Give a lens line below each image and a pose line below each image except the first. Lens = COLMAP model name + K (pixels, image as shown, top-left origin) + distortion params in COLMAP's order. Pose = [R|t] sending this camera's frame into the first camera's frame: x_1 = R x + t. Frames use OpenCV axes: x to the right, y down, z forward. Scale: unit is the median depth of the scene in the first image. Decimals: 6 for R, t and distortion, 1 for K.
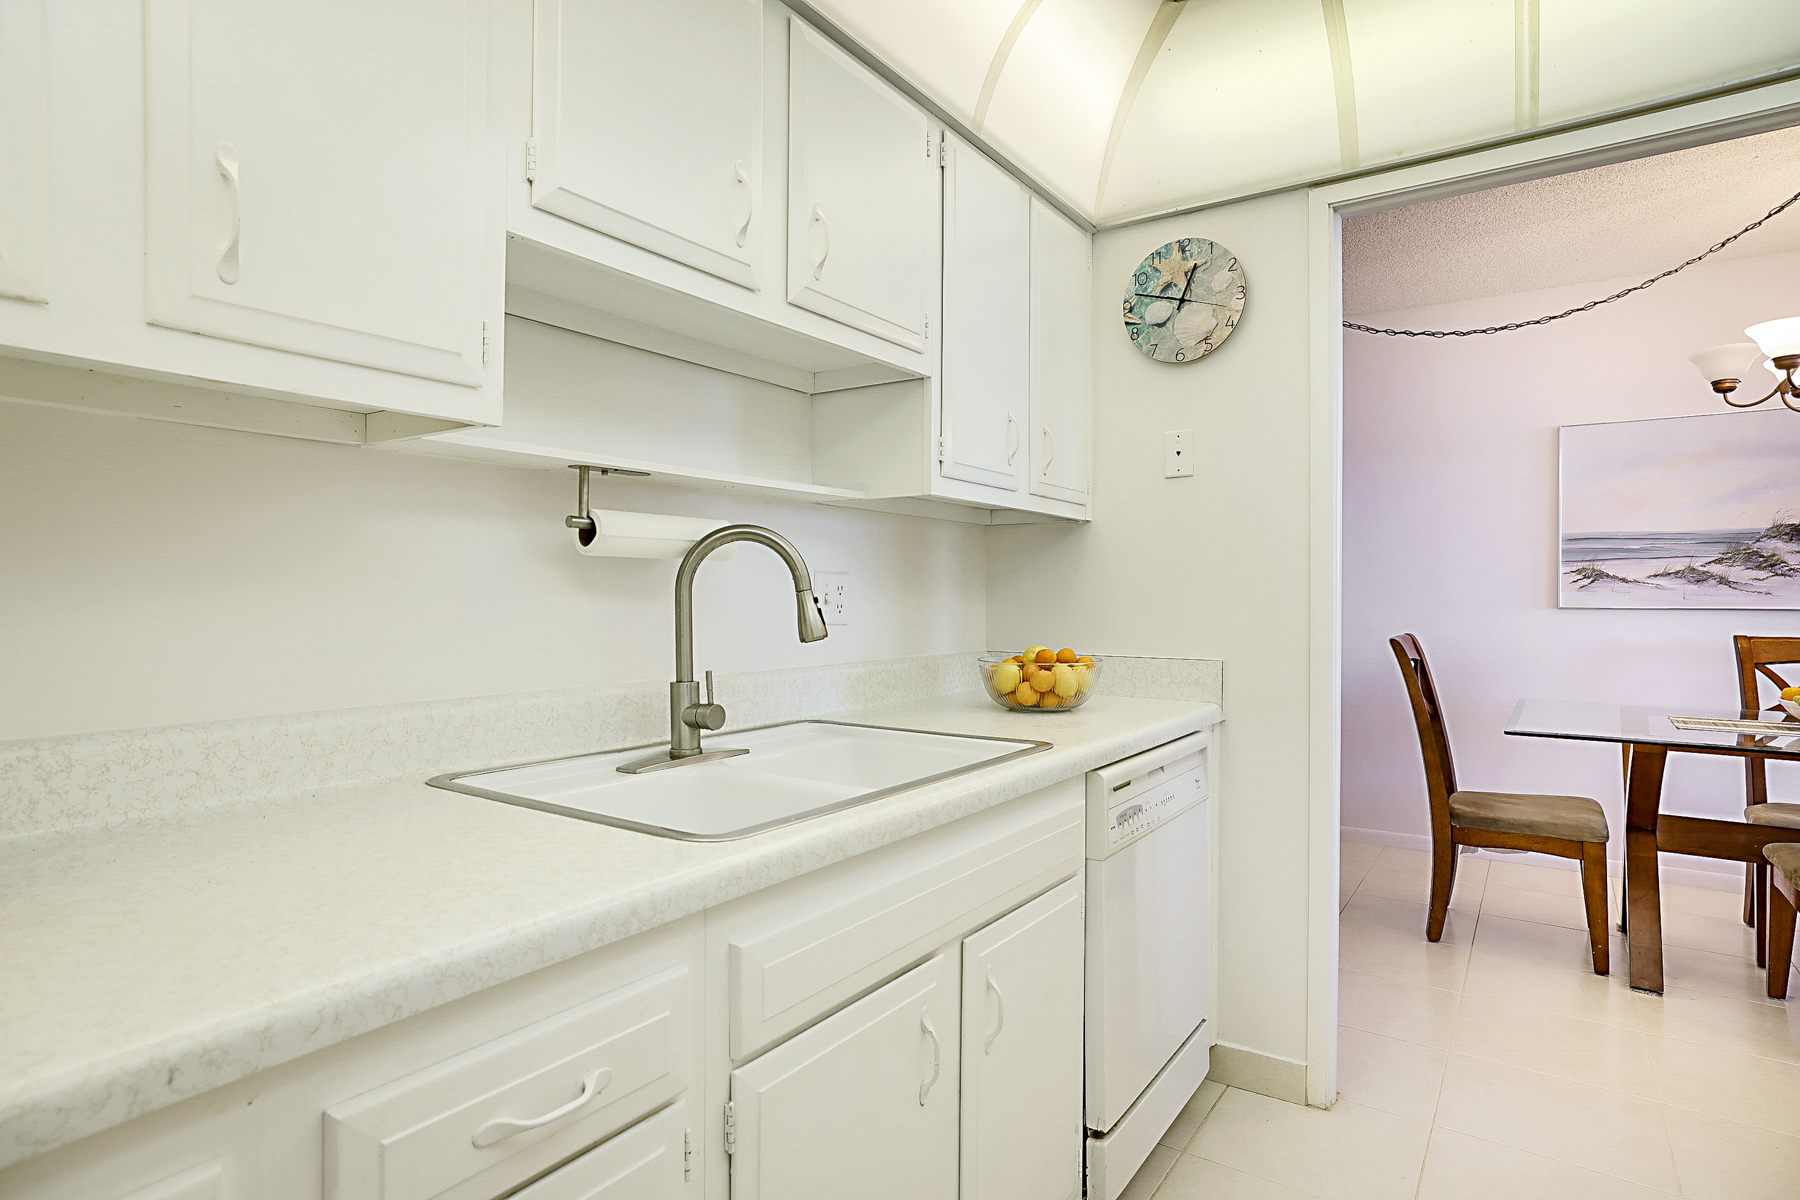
lens RADIAL K [[971.4, 0, 887.6], [0, 971.4, 603.0], [0, 0, 1]] dist [0.000879, 0.006029]
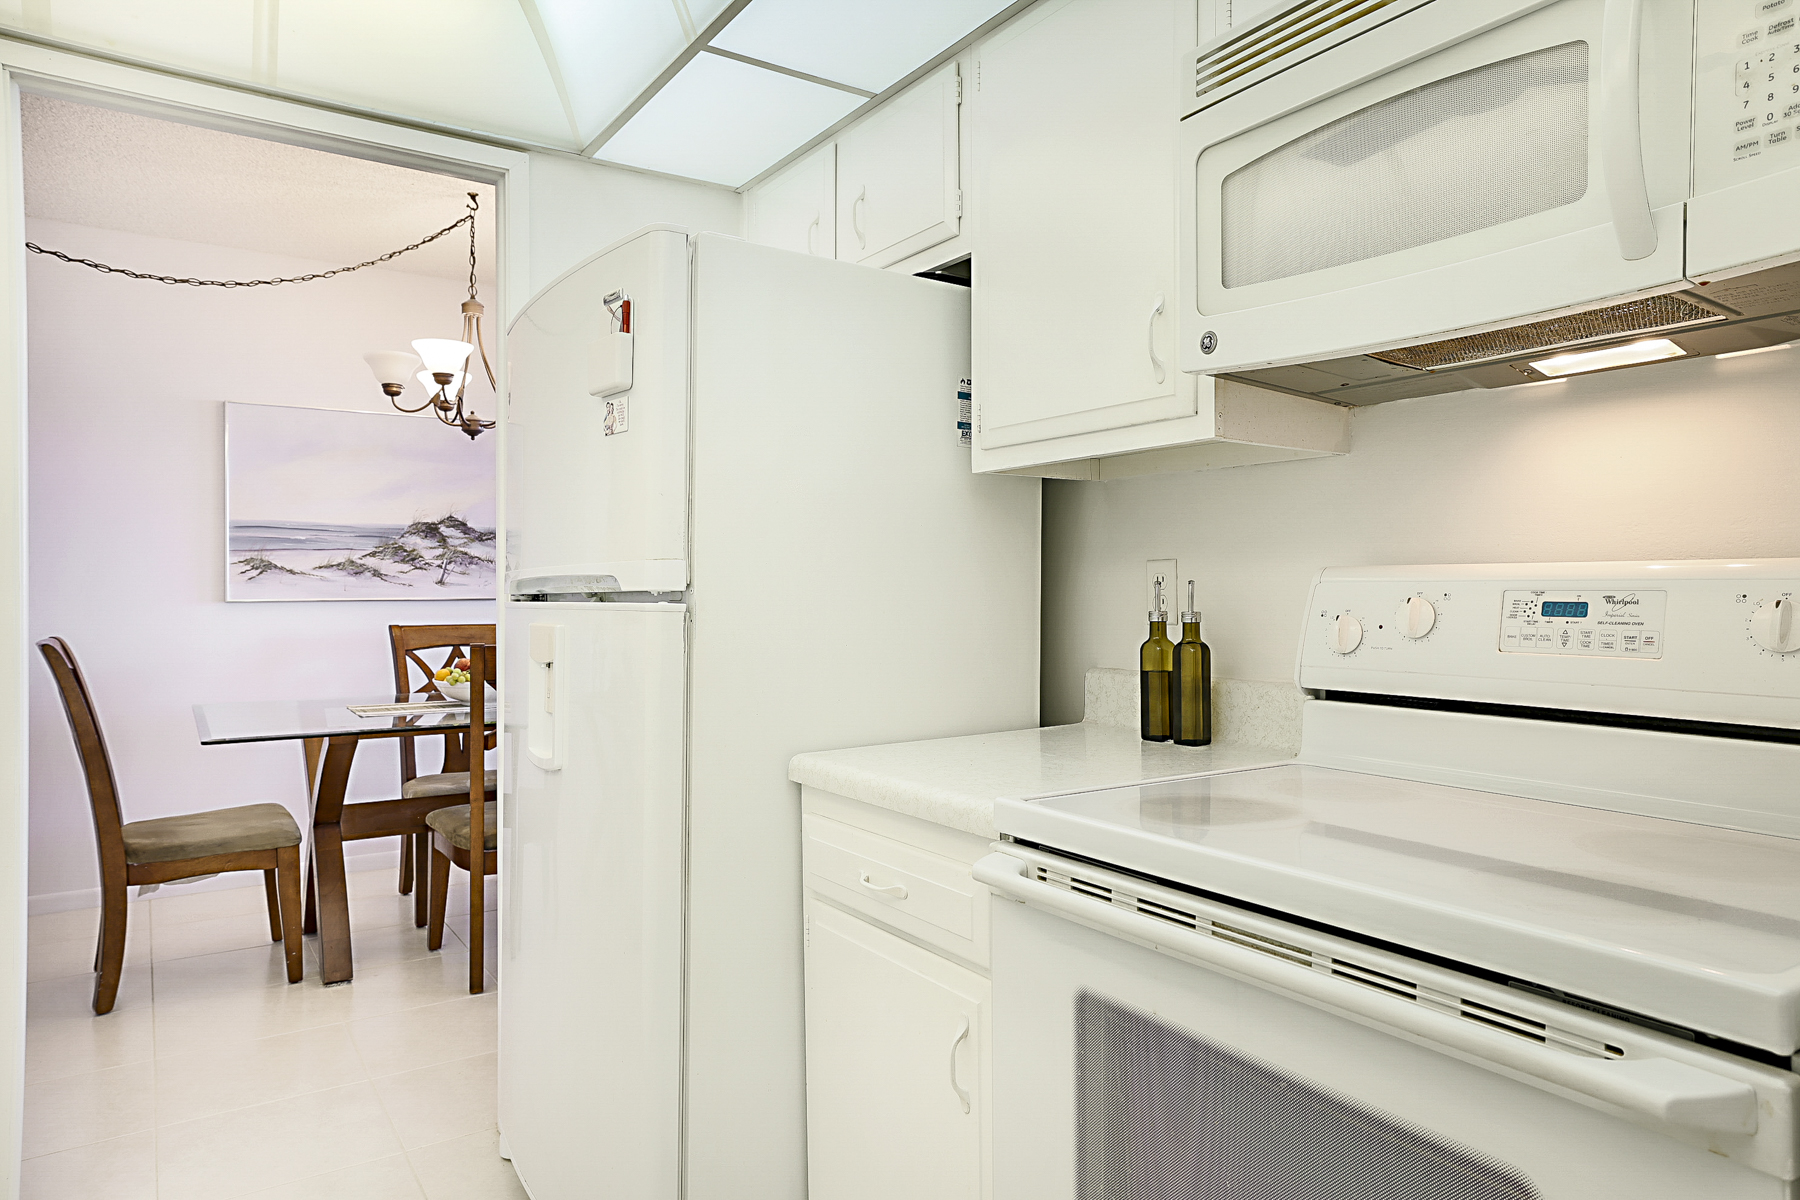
lens RADIAL K [[1141.5, 0, 895.0], [0, 1141.5, 602.7], [0, 0, 1]] dist [0.023168, 0.003952]
pose [[0.379717, -0.015850, 0.924967, -0.079572], [0.011186, 0.999859, 0.012541, -0.000278], [-0.925035, 0.005585, 0.379840, 0.018398]]
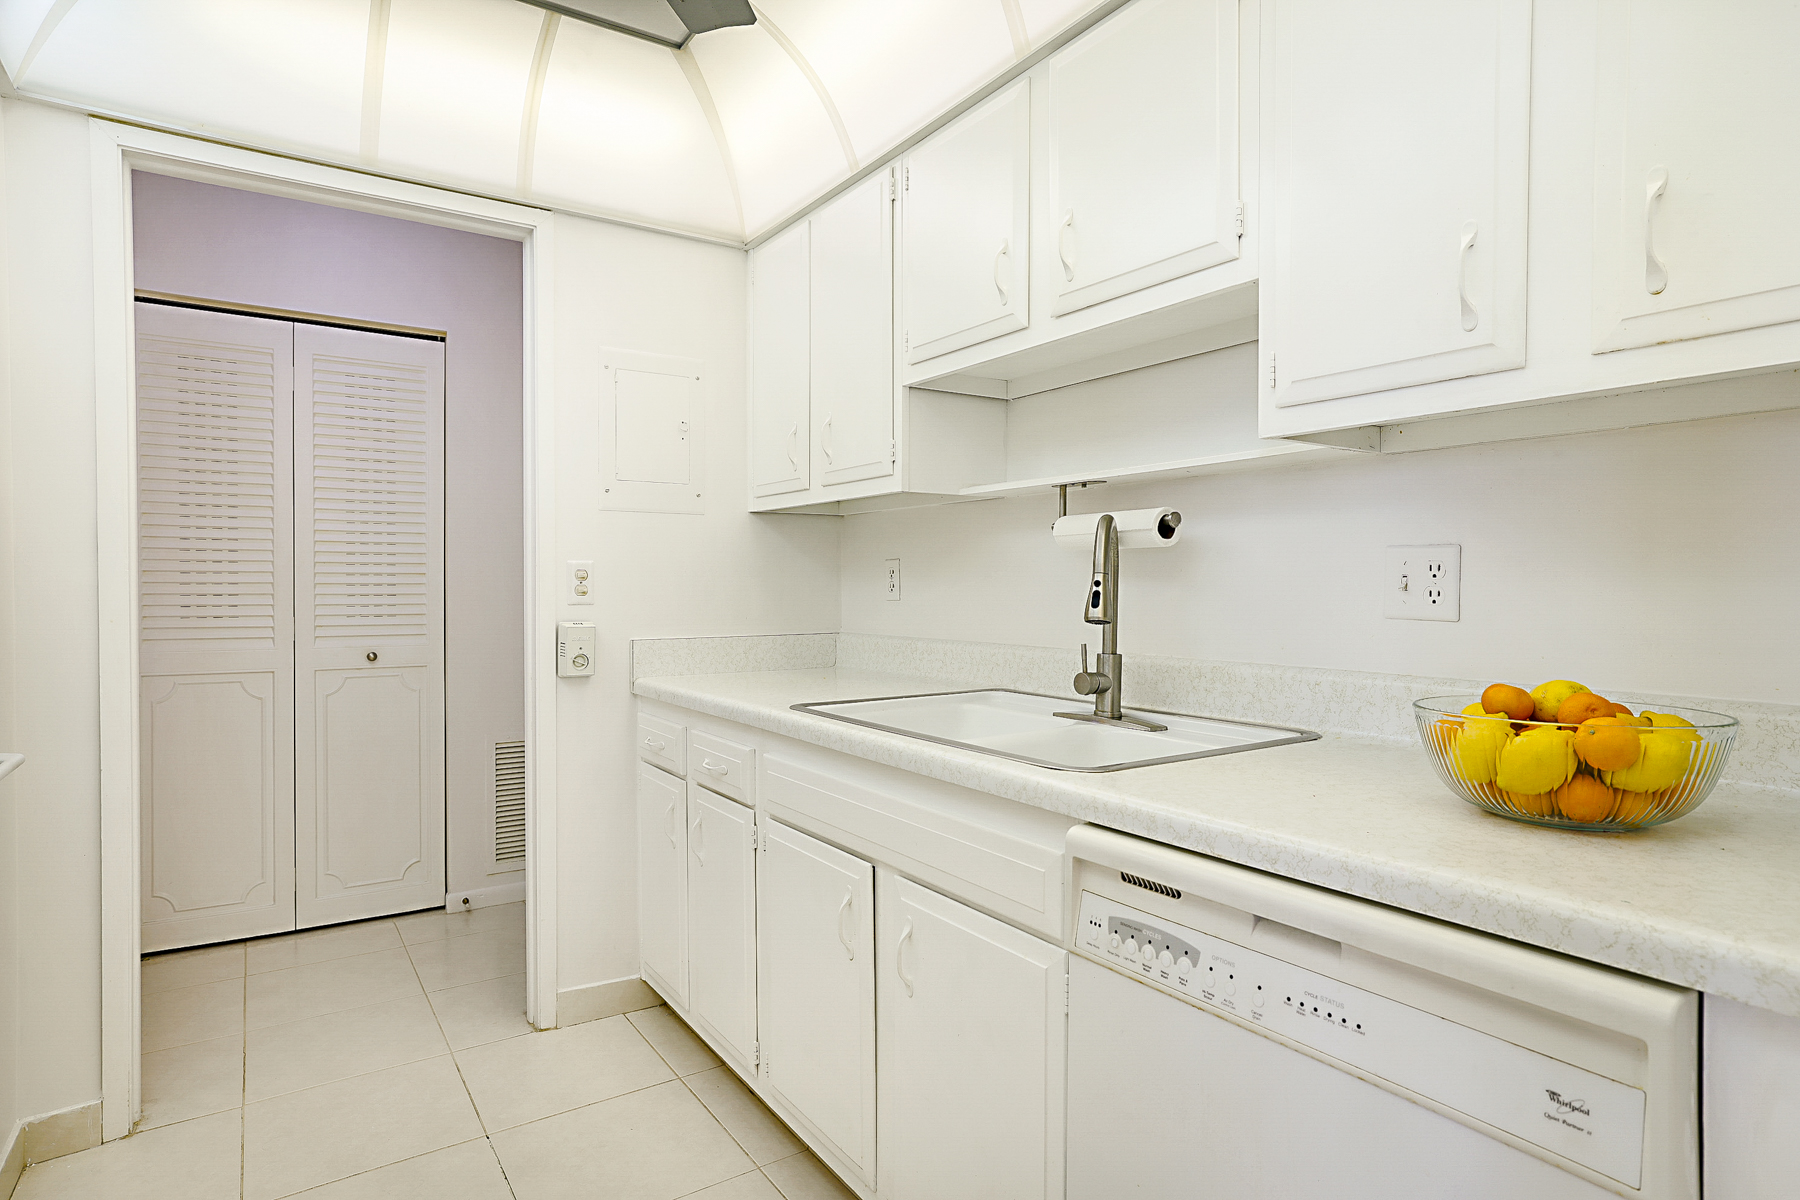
lens RADIAL K [[971.4, 0, 902.3], [0, 971.4, 592.7], [0, 0, 1]] dist [0.000879, 0.006029]
pose [[-0.371424, 0.002493, -0.928460, 0.620874], [-0.007664, 0.999954, 0.005751, 0.001888], [0.928432, 0.009252, -0.371388, 0.776214]]
